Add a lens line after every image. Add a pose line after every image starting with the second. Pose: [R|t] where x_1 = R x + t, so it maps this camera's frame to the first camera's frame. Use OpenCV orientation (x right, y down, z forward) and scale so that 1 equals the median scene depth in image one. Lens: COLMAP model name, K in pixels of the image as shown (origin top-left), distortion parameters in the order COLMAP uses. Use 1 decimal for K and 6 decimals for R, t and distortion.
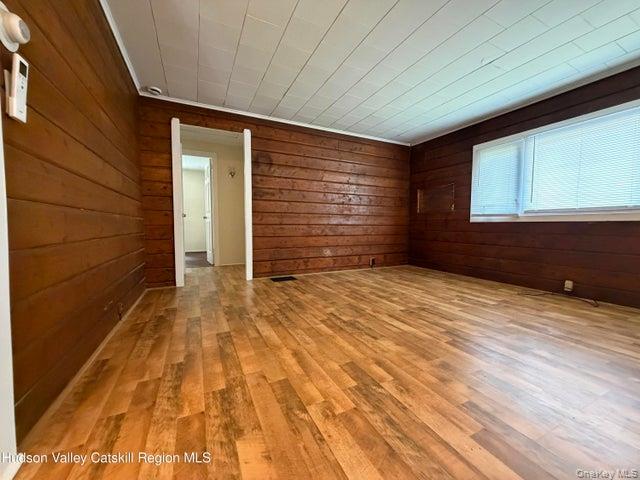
lens RADIAL K [[260.2, 0, 316.3], [0, 260.2, 240.3], [0, 0, 1]] dist [0.000133, 0.000019]
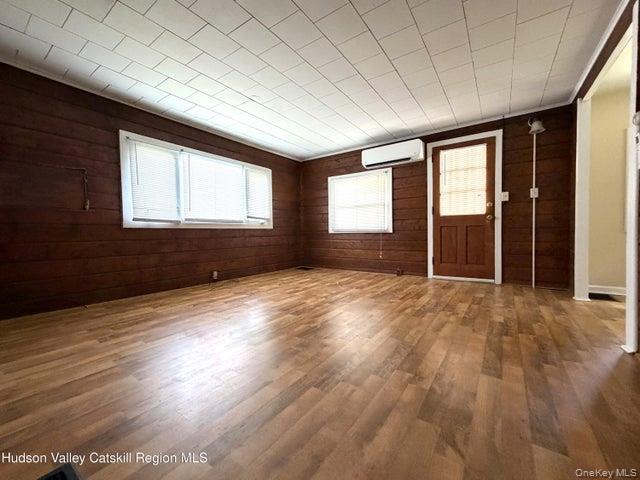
lens RADIAL K [[259.1, 0, 324.5], [0, 259.1, 240.0], [0, 0, 1]] dist [-0.001618, -0.000185]
pose [[-0.504730, -0.028018, 0.862823, -0.389727], [0.053533, 0.996534, 0.063676, -0.052675], [-0.861616, 0.078329, -0.501480, 0.916254]]
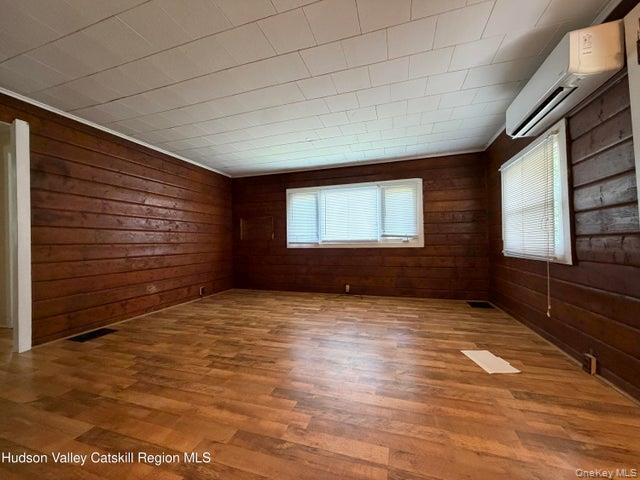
lens RADIAL K [[259.1, 0, 324.5], [0, 259.1, 240.0], [0, 0, 1]] dist [-0.001618, -0.000185]
pose [[0.674474, -0.010015, 0.738231, -0.227953], [0.058215, 0.997516, -0.039654, -0.051172], [-0.736000, 0.069721, 0.673382, 0.013080]]
